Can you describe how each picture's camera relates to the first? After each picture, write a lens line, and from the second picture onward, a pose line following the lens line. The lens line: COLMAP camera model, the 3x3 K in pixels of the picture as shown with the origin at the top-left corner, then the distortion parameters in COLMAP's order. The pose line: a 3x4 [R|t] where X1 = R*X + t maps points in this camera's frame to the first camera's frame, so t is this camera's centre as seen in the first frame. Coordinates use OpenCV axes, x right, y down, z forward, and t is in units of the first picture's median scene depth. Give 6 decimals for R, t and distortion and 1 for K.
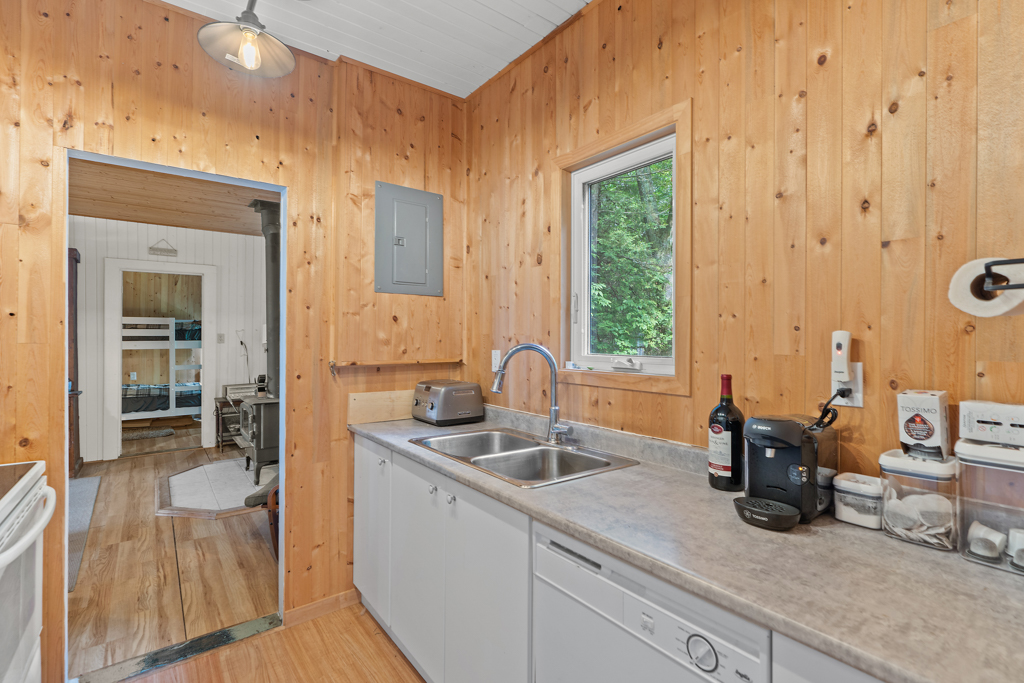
lens RADIAL K [[464.3, 0, 504.1], [0, 464.3, 334.8], [0, 0, 1]] dist [-0.011725, 0.004268]
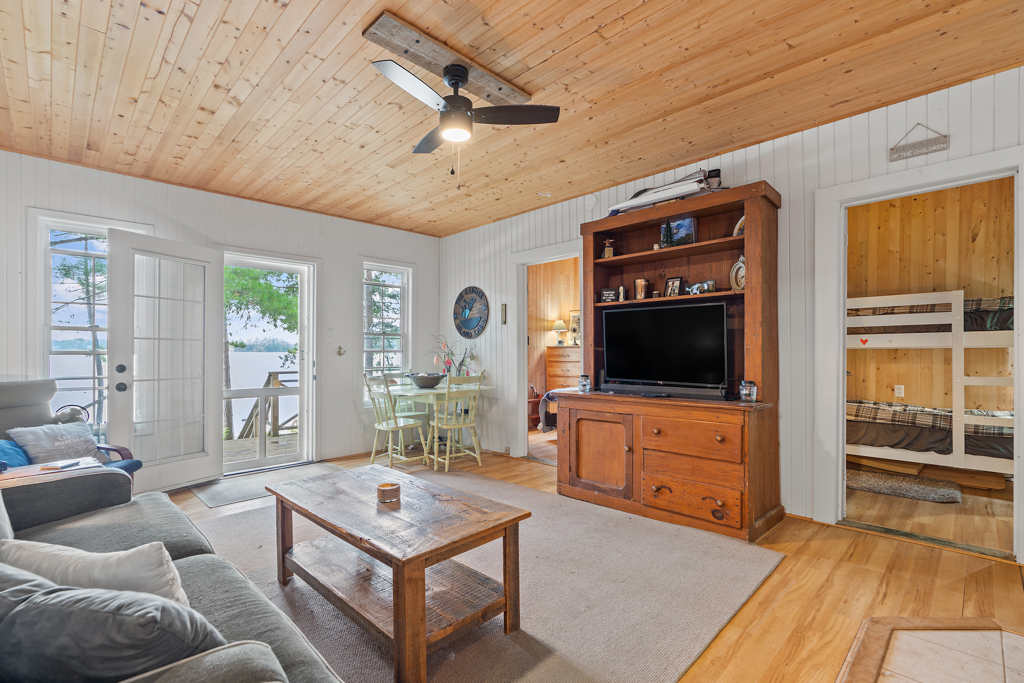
lens RADIAL K [[464.3, 0, 508.0], [0, 464.3, 354.7], [0, 0, 1]] dist [-0.011725, 0.004268]
pose [[0.120130, 0.002551, -0.992755, -0.244216], [0.002757, 0.999992, 0.002903, 0.038723], [0.992754, -0.003085, 0.120122, 0.415755]]
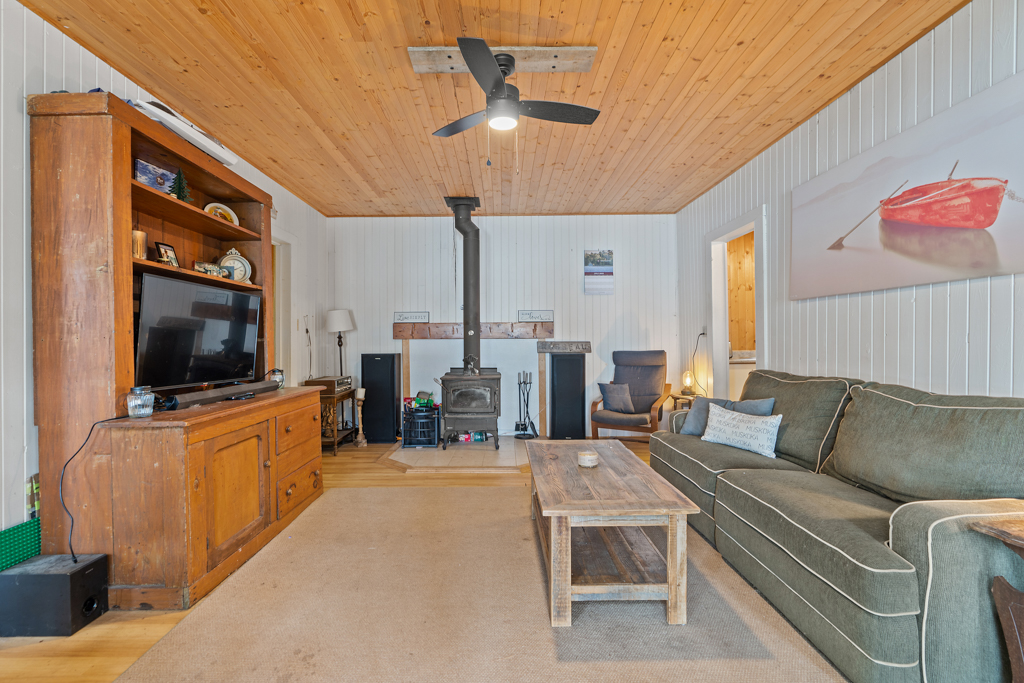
lens RADIAL K [[464.3, 0, 508.1], [0, 464.3, 337.8], [0, 0, 1]] dist [-0.011725, 0.004268]
pose [[0.610407, -0.000476, 0.792088, -0.938072], [0.012672, 0.999878, -0.009165, 0.038821], [-0.791986, 0.015632, 0.610339, 0.182428]]
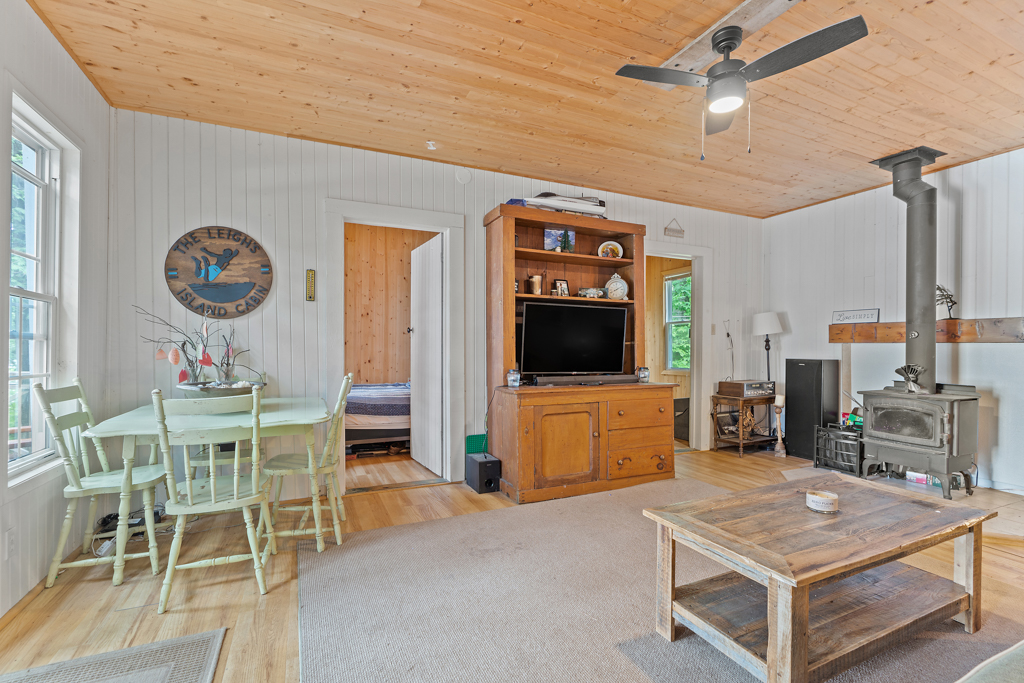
lens RADIAL K [[464.3, 0, 509.9], [0, 464.3, 351.7], [0, 0, 1]] dist [-0.011725, 0.004268]
pose [[0.972338, 0.004983, -0.233523, -0.710889], [-0.003876, 0.999979, 0.005201, 0.042772], [0.233544, -0.004152, 0.972337, 0.038347]]
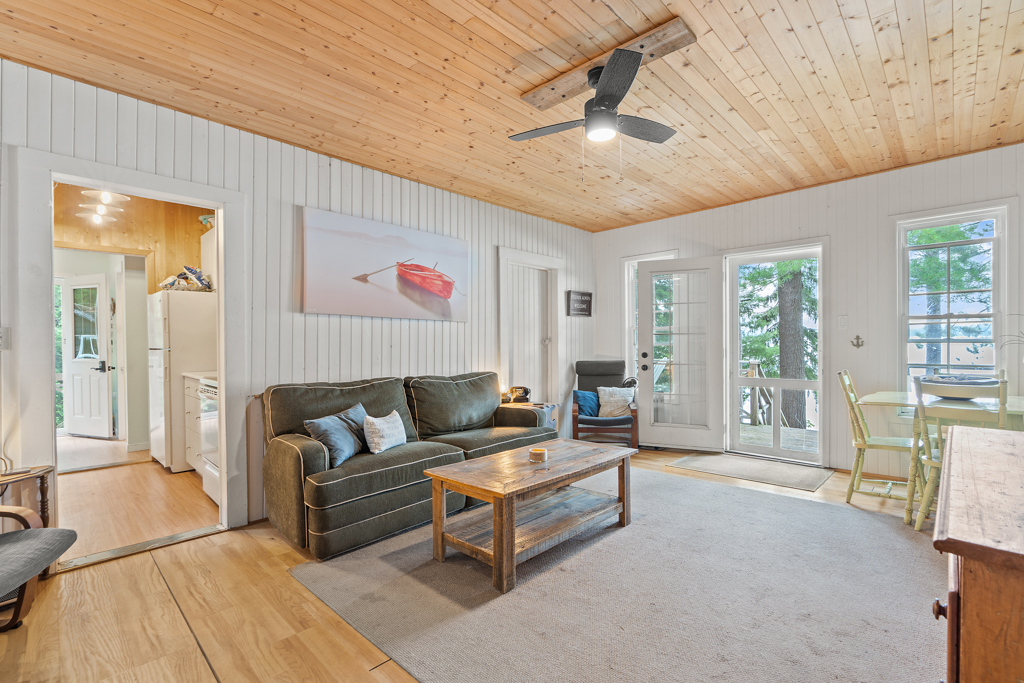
lens RADIAL K [[464.3, 0, 511.6], [0, 464.3, 342.7], [0, 0, 1]] dist [-0.011725, 0.004268]
pose [[-0.990567, 0.007906, -0.136798, -0.503112], [0.008076, 0.999967, -0.000686, 0.032309], [0.136788, -0.001784, -0.990599, 0.800160]]
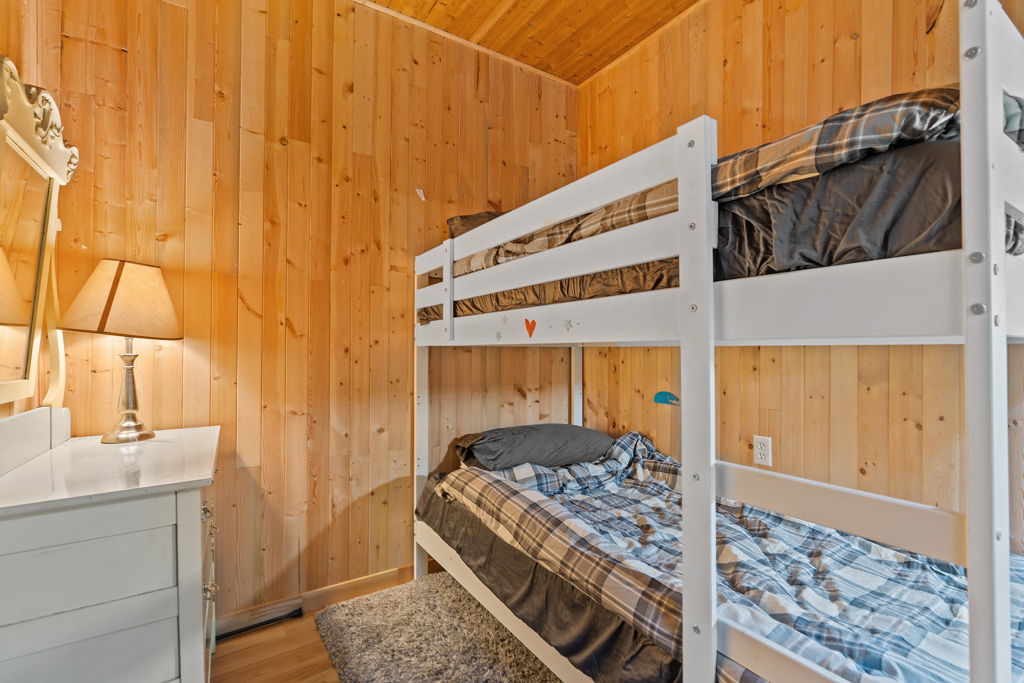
lens RADIAL K [[464.3, 0, 509.6], [0, 464.3, 341.0], [0, 0, 1]] dist [-0.011725, 0.004268]
pose [[-0.085242, -0.012927, -0.996276, -0.600049], [0.001967, 0.999912, -0.013142, 0.033591], [0.996358, -0.003080, -0.085209, 1.004491]]
